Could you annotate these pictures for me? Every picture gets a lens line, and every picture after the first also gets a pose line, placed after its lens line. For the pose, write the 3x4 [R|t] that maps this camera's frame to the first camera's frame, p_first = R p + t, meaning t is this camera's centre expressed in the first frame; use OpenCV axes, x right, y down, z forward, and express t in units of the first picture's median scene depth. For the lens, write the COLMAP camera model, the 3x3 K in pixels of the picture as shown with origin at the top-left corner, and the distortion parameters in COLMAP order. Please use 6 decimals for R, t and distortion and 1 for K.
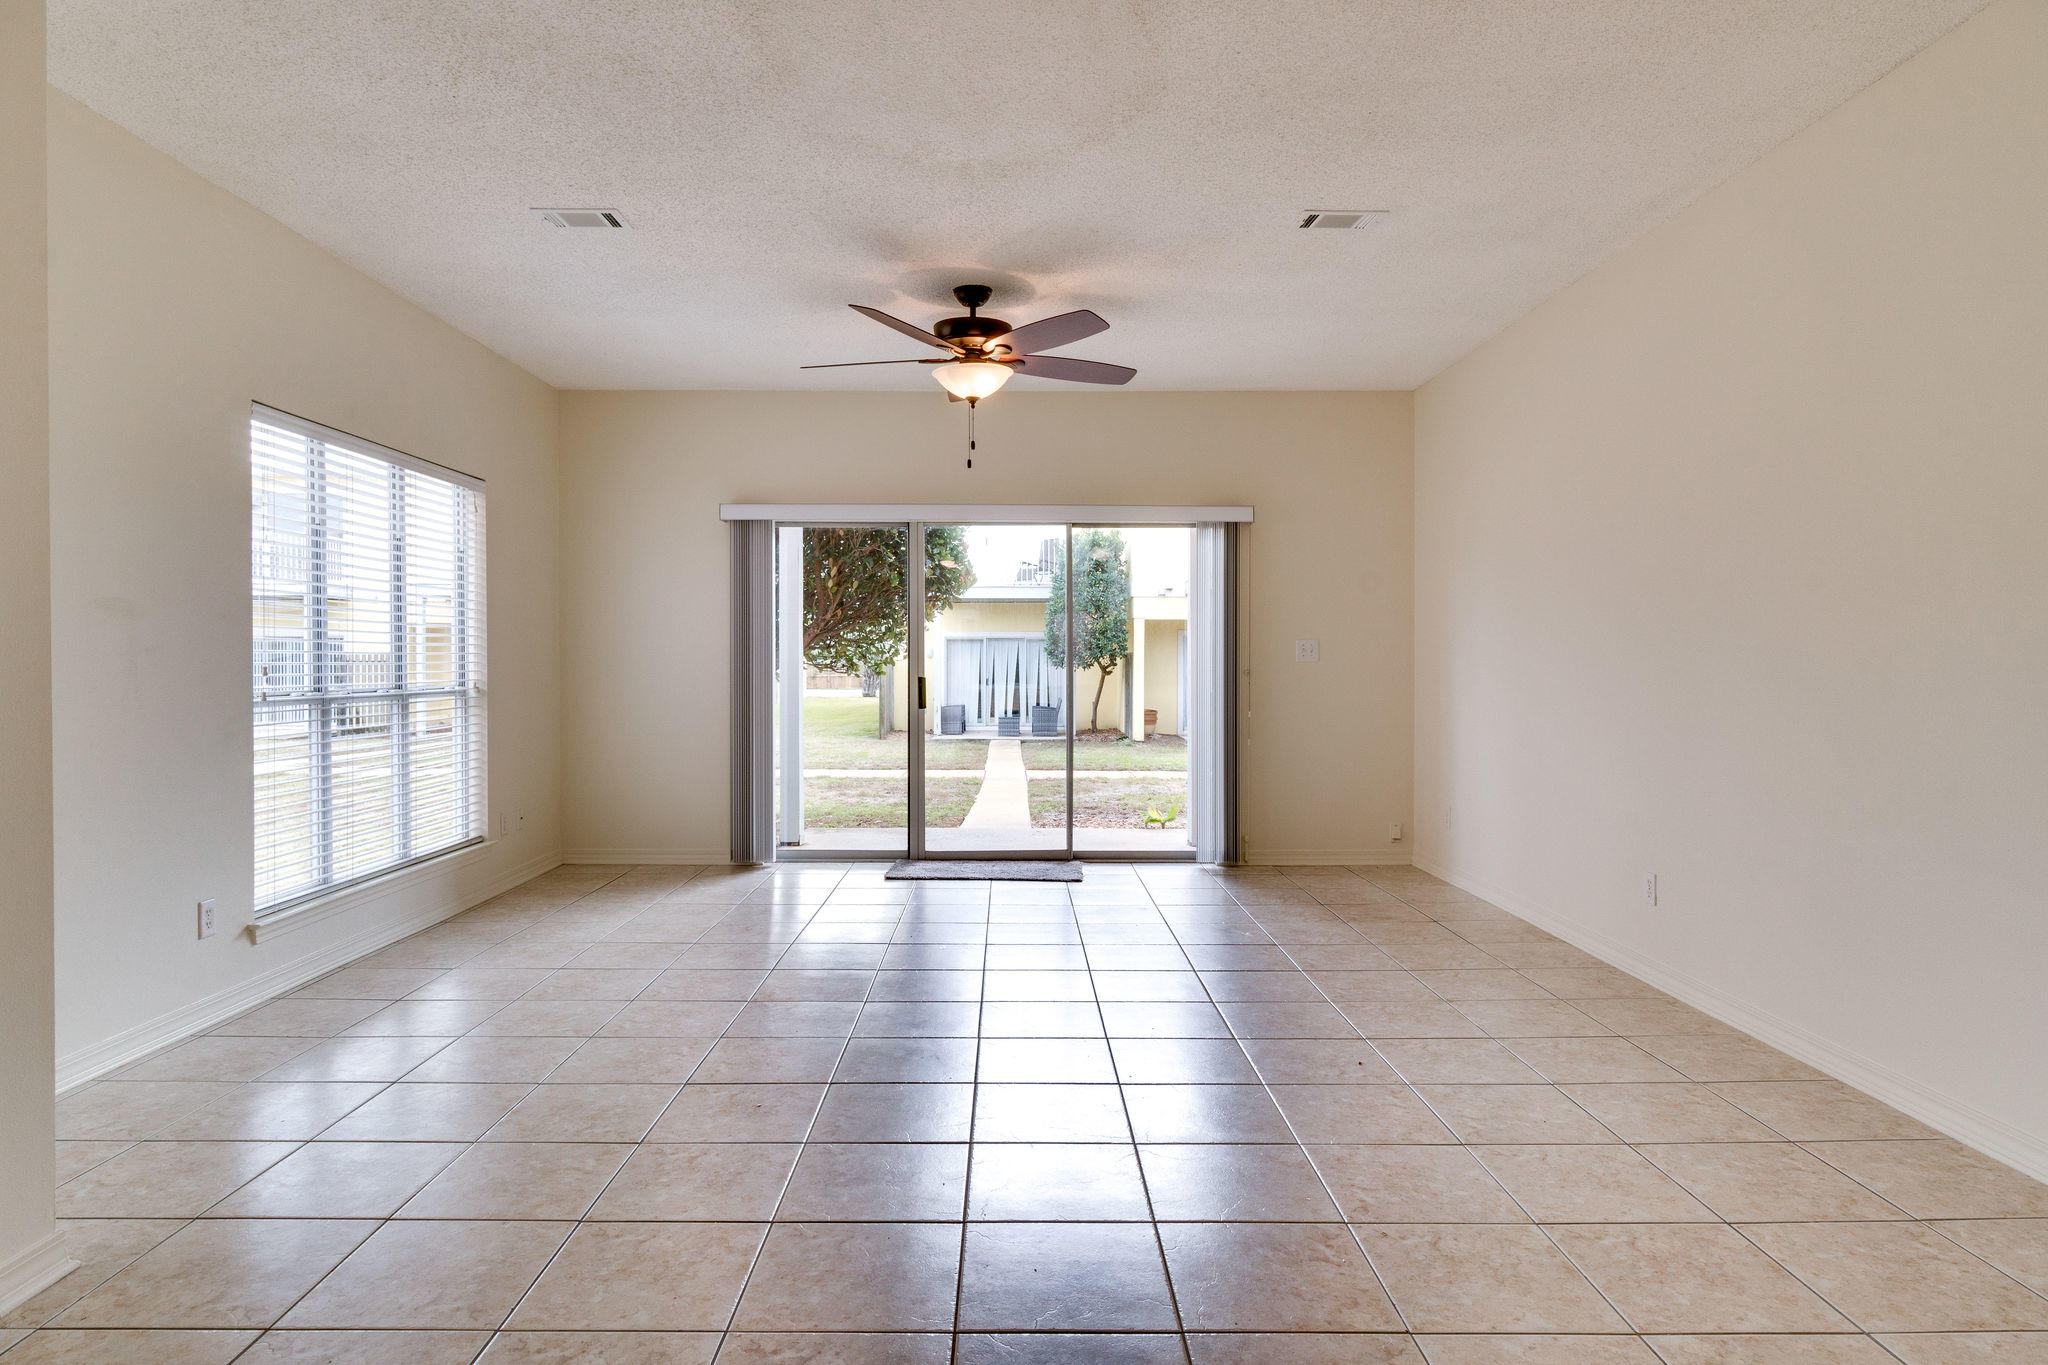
lens RADIAL K [[1175.3, 0, 1029.6], [0, 1175.3, 677.1], [0, 0, 1]] dist [-0.009382, -0.001174]
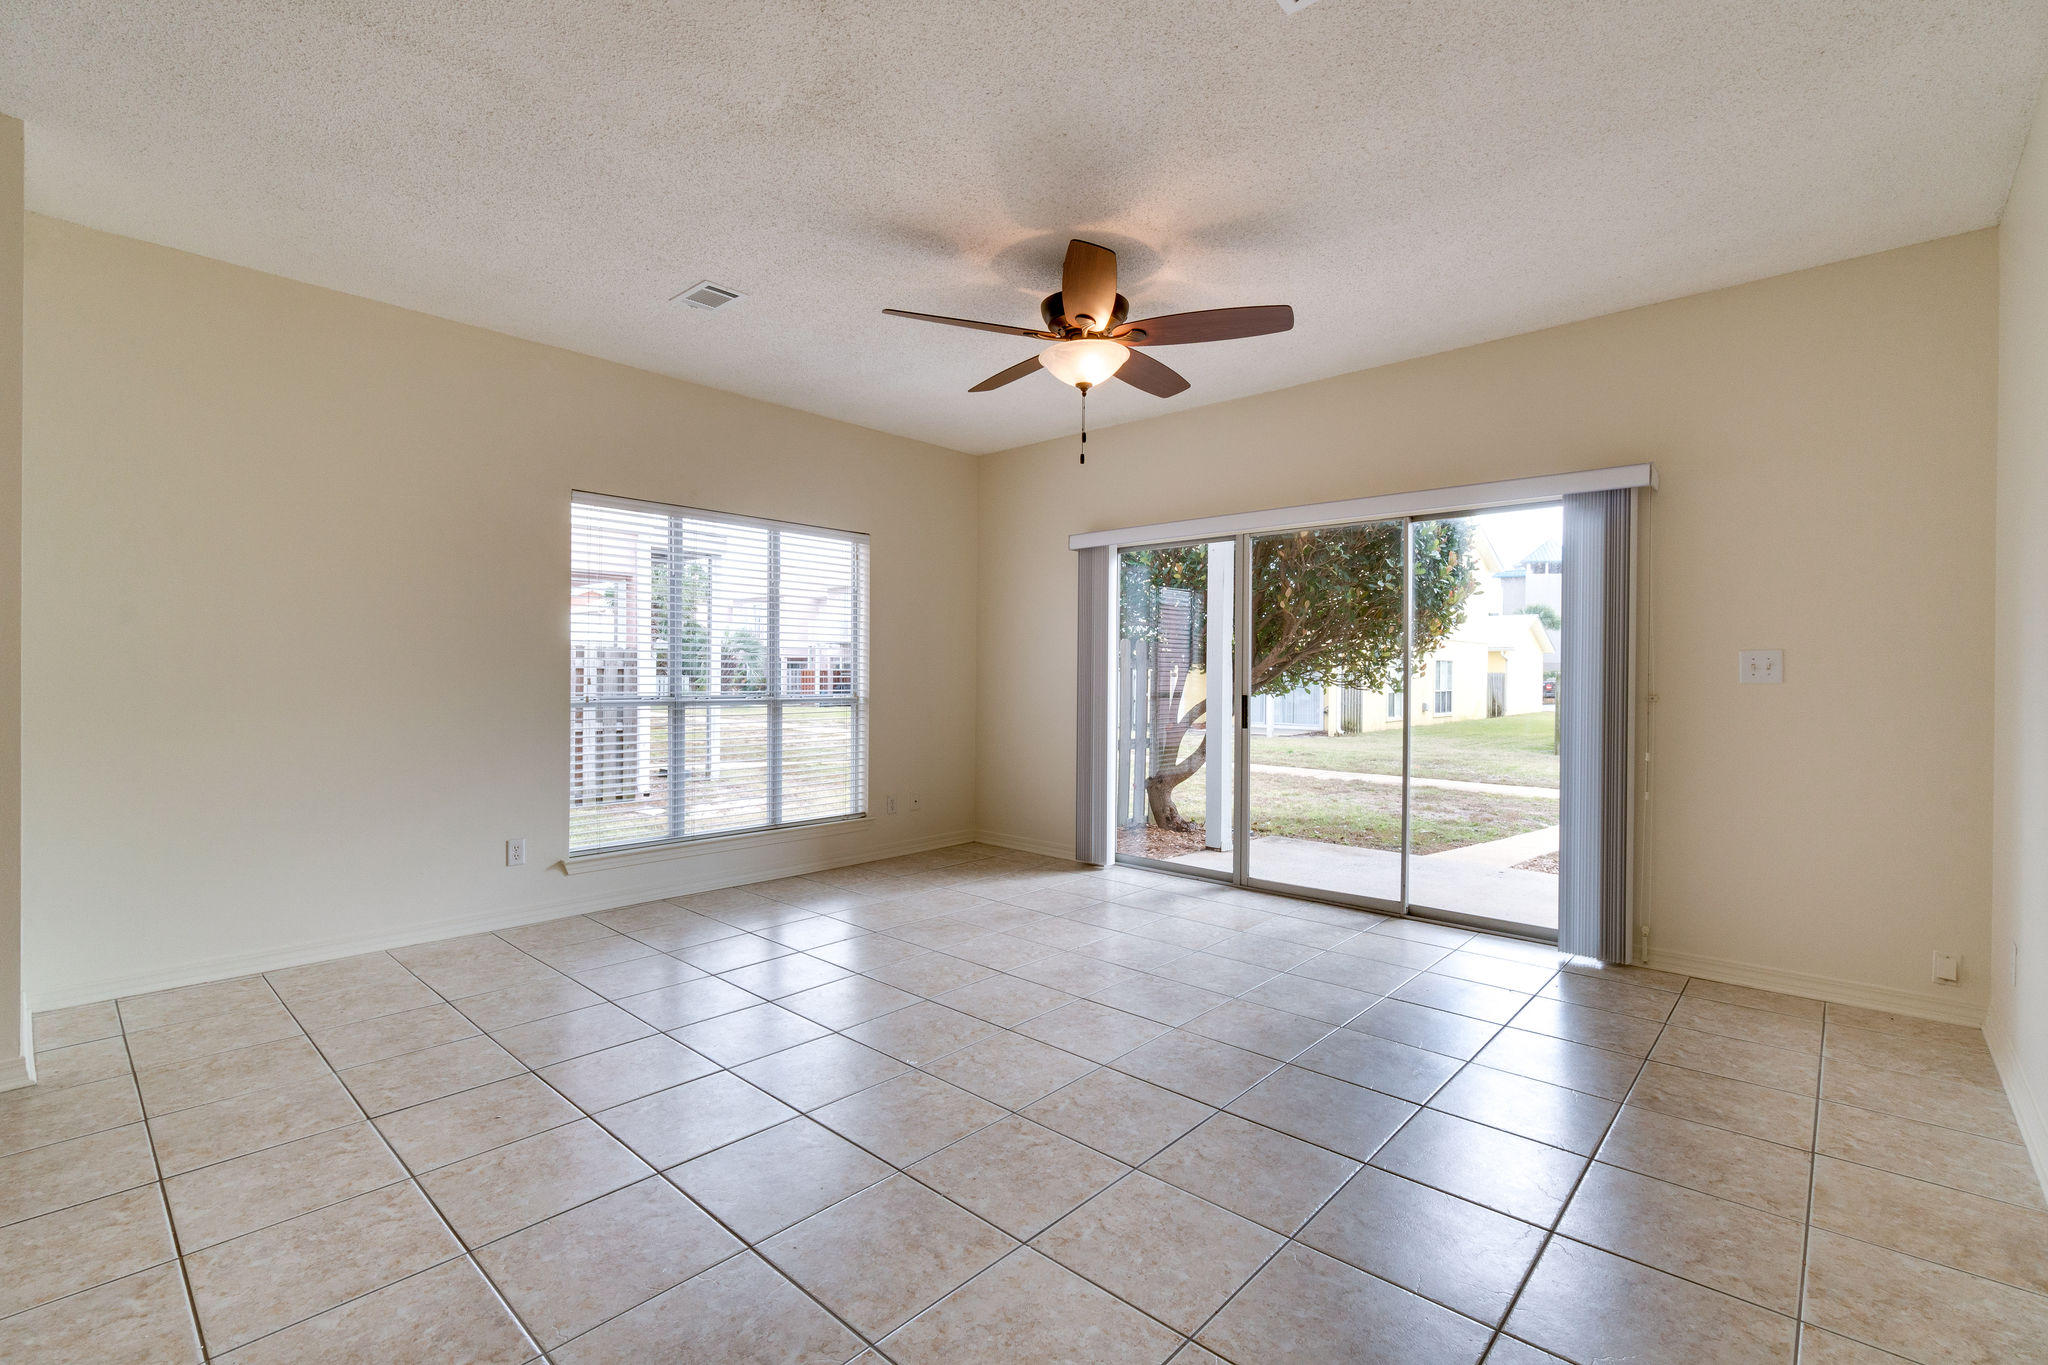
lens RADIAL K [[913.6, 0, 1026.0], [0, 913.6, 688.1], [0, 0, 1]] dist [0.003818, -0.001120]
pose [[0.728941, 0.014870, -0.684415, 0.288093], [-0.016109, 0.999860, 0.004567, -0.006282], [0.684387, 0.007696, 0.729079, 0.334045]]
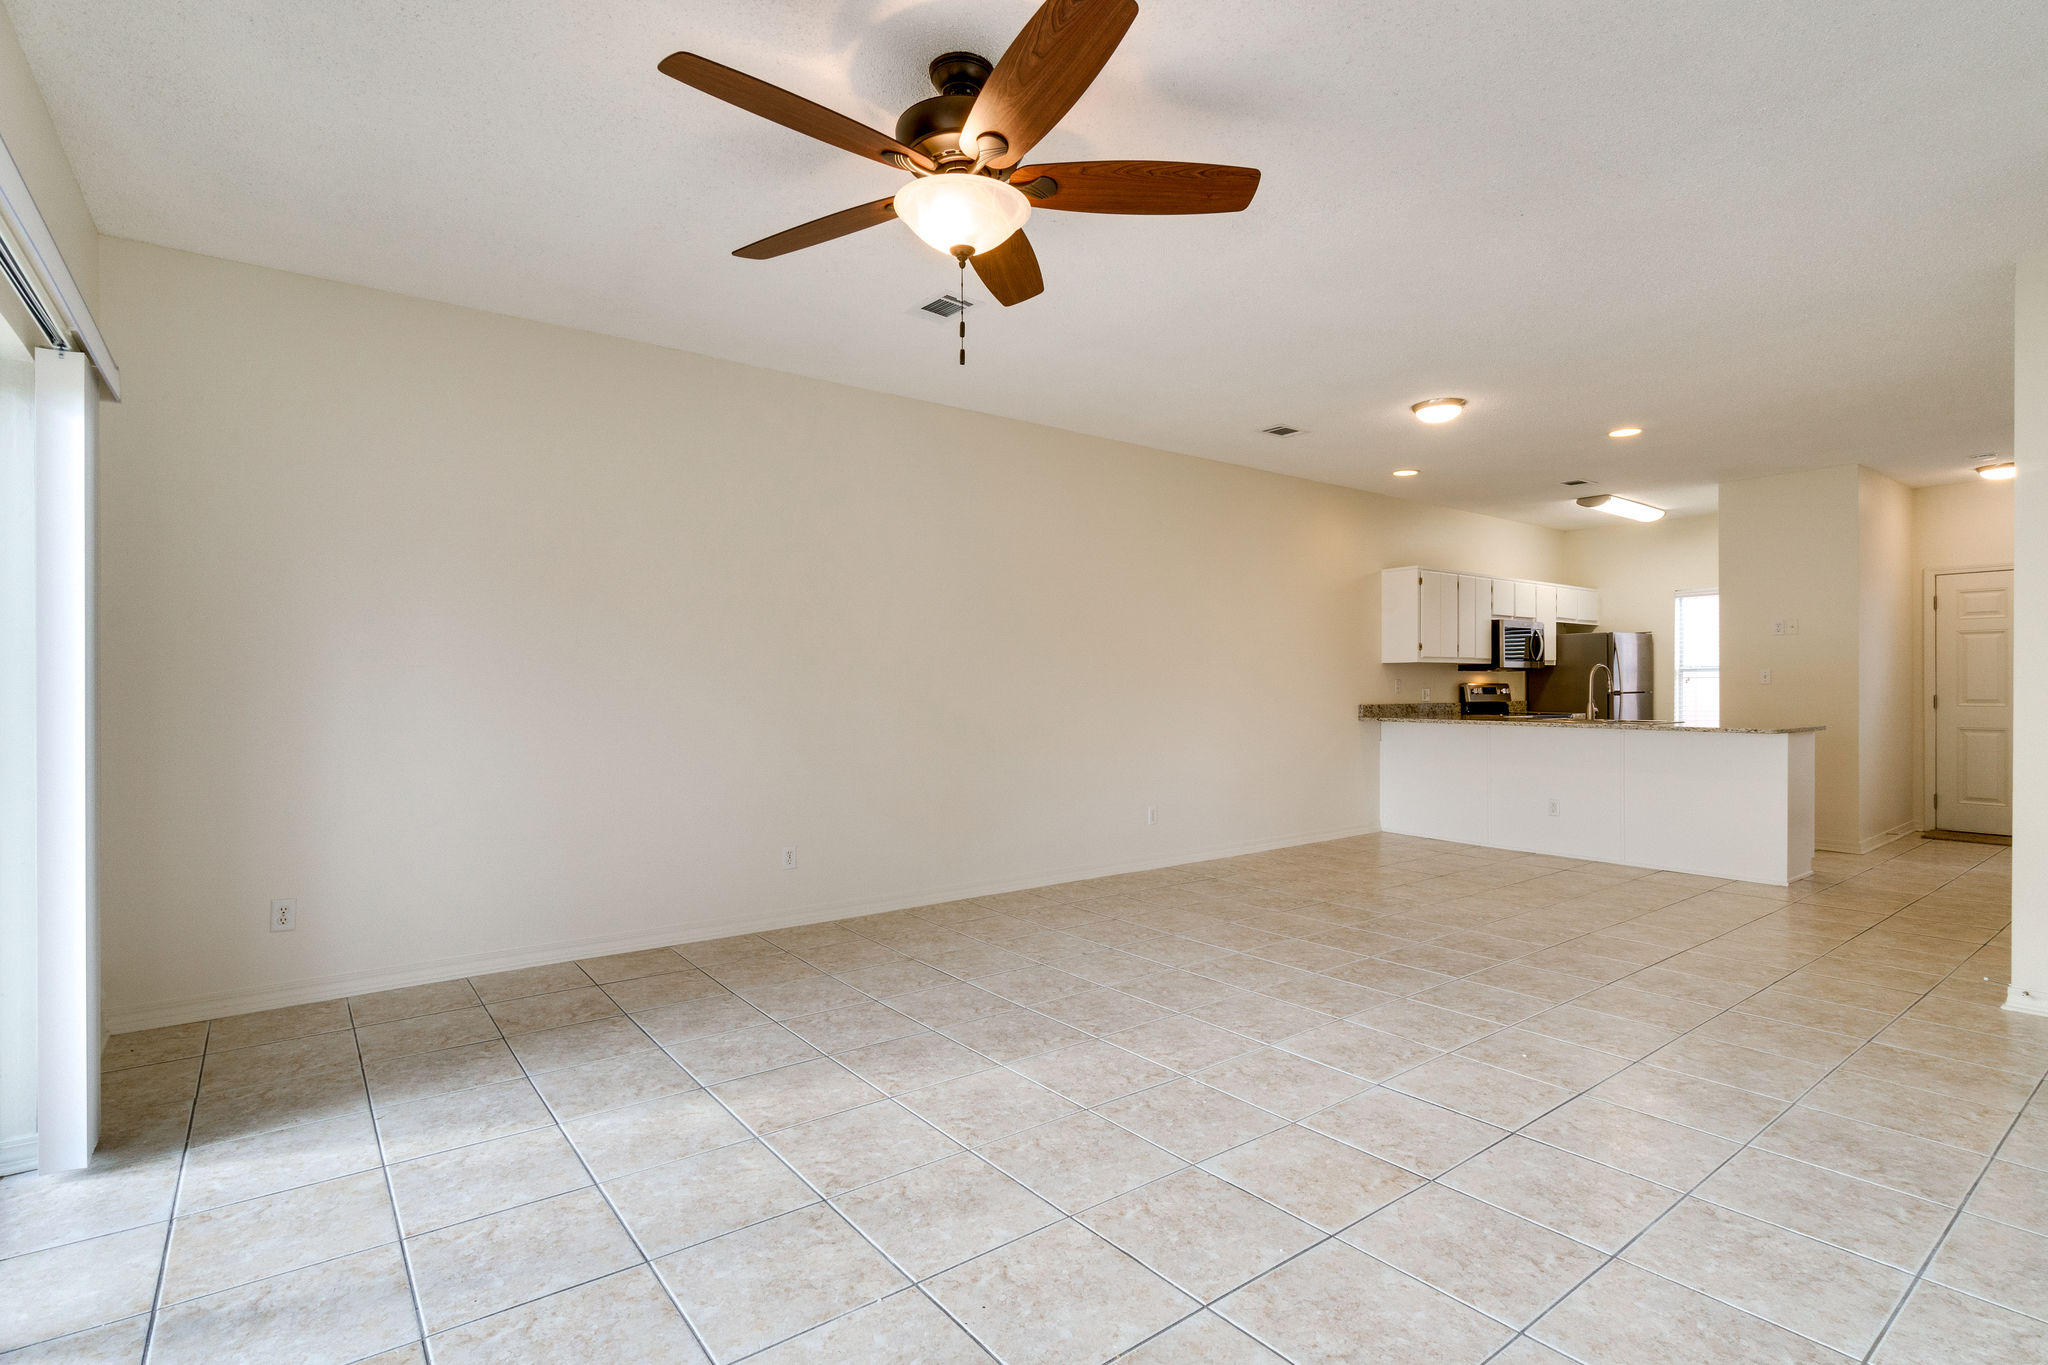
lens RADIAL K [[980.9, 0, 1026.6], [0, 980.9, 684.1], [0, 0, 1]] dist [-0.001289, -0.000323]
pose [[-0.601679, 0.002918, 0.798733, -0.326883], [0.012134, 0.999911, 0.005487, -0.012610], [-0.798646, 0.012993, -0.601661, 0.914395]]
